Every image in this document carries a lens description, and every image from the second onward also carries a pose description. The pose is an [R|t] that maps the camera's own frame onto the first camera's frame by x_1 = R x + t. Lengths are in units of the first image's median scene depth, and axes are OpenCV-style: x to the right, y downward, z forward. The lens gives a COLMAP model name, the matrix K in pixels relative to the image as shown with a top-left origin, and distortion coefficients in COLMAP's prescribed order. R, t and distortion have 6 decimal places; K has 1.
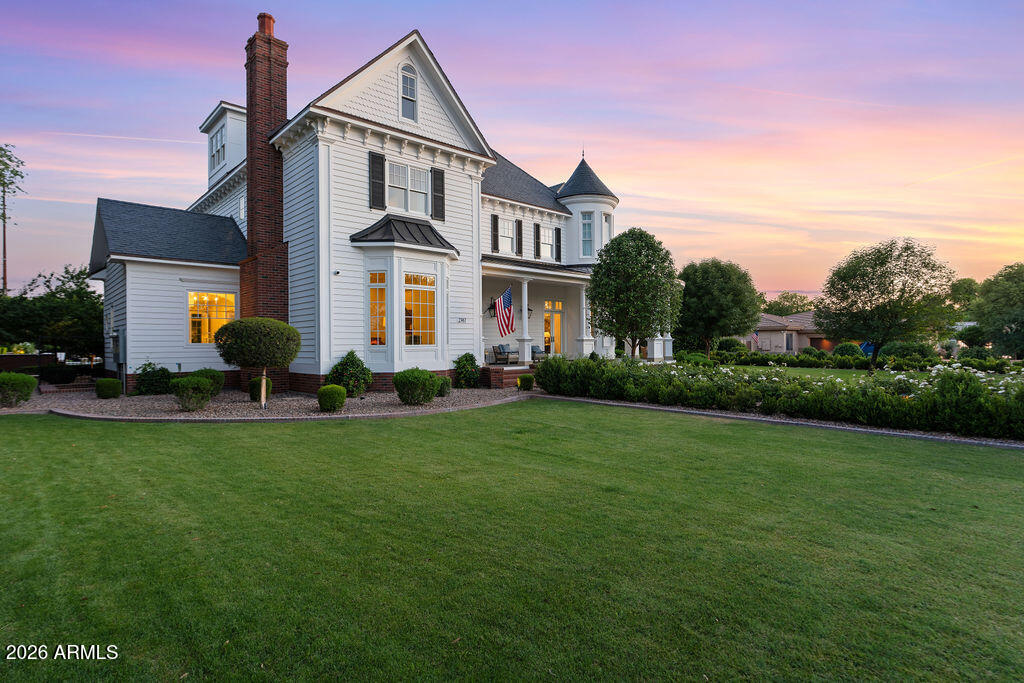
lens RADIAL K [[535.1, 0, 512.0], [0, 535.1, 341.5], [0, 0, 1]] dist [0.000242, -0.000222]
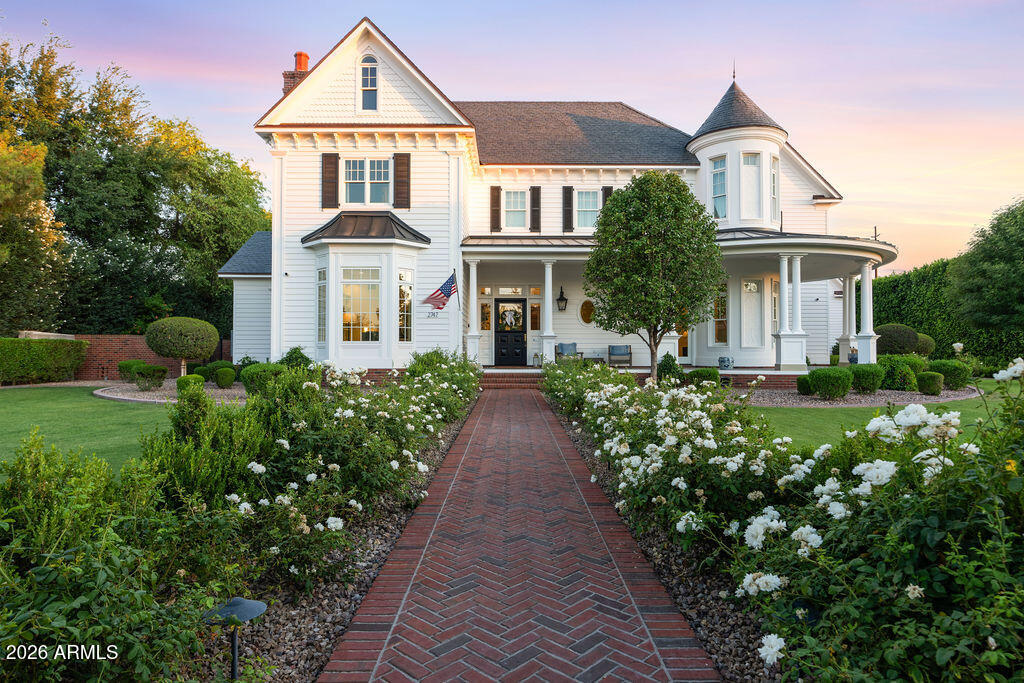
lens RADIAL K [[576.9, 0, 512.0], [0, 576.9, 341.5], [0, 0, 1]] dist [-0.001829, 0.000408]
pose [[0.741836, -0.005723, -0.670557, 0.702629], [-0.001674, 0.999945, -0.010387, 0.016787], [0.670579, 0.008828, 0.741785, 0.398097]]
